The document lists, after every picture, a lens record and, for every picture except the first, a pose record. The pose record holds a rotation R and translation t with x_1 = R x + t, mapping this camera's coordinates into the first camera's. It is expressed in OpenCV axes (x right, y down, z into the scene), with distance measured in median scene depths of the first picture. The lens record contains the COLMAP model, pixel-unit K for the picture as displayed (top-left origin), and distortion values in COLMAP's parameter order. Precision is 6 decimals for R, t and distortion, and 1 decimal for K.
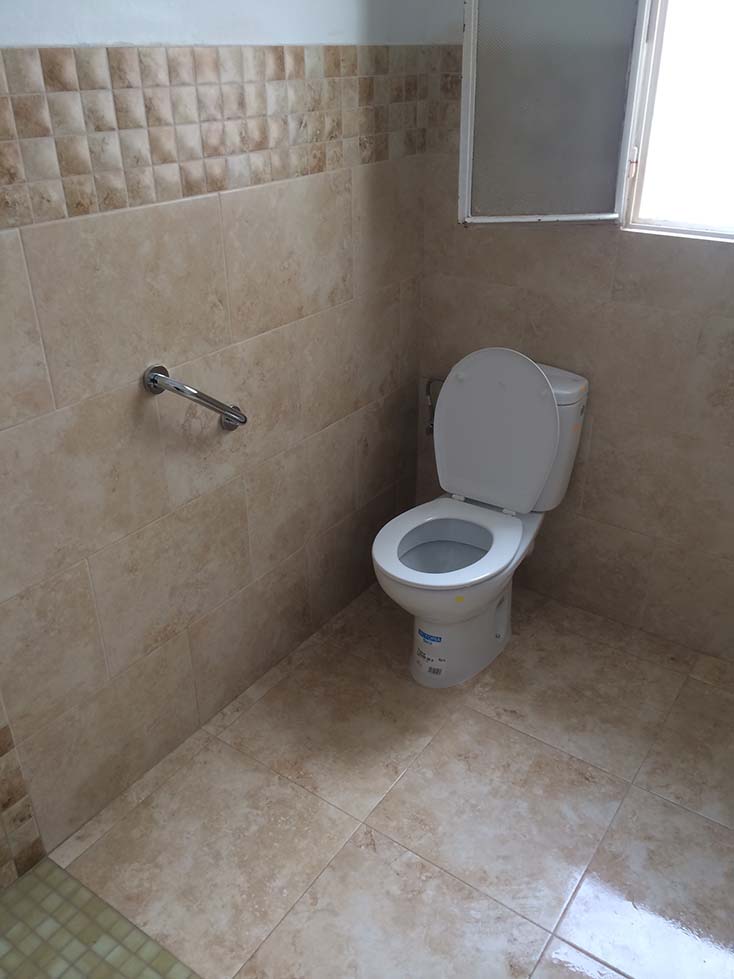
lens RADIAL K [[816.0, 0, 366.3], [0, 816.0, 490.0], [0, 0, 1]] dist [0.084296, -0.114422]
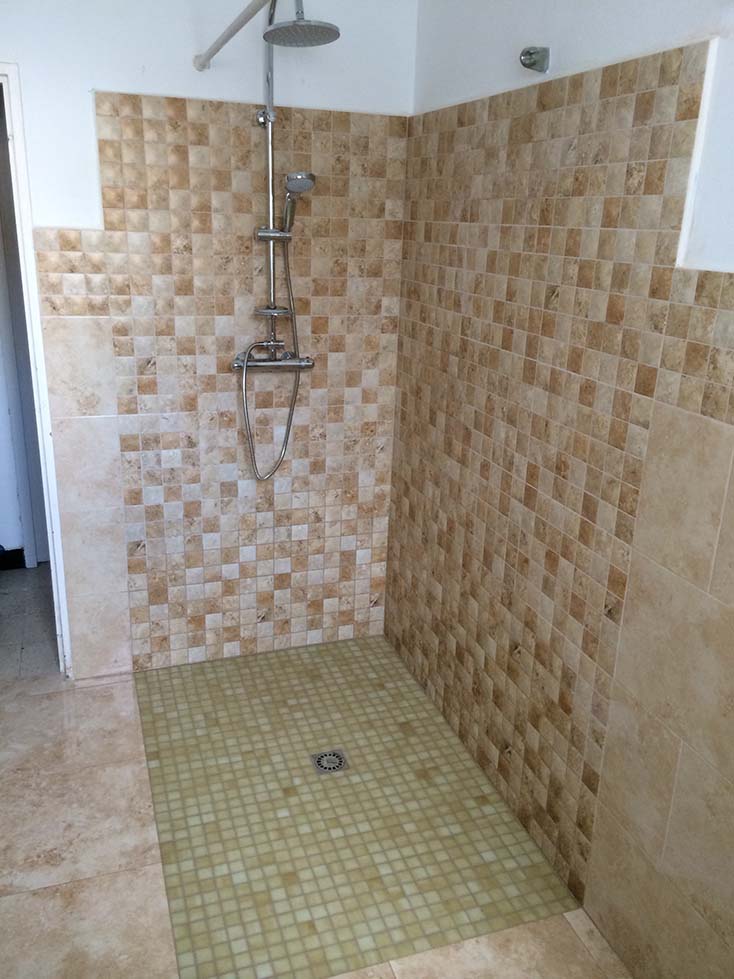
lens RADIAL K [[816.0, 0, 361.0], [0, 816.0, 489.6], [0, 0, 1]] dist [0.084296, -0.114422]
pose [[-0.591400, 0.244505, -0.768416, 0.498280], [-0.409479, 0.729860, 0.547386, -0.449938], [0.694675, 0.638374, -0.331520, 0.744549]]
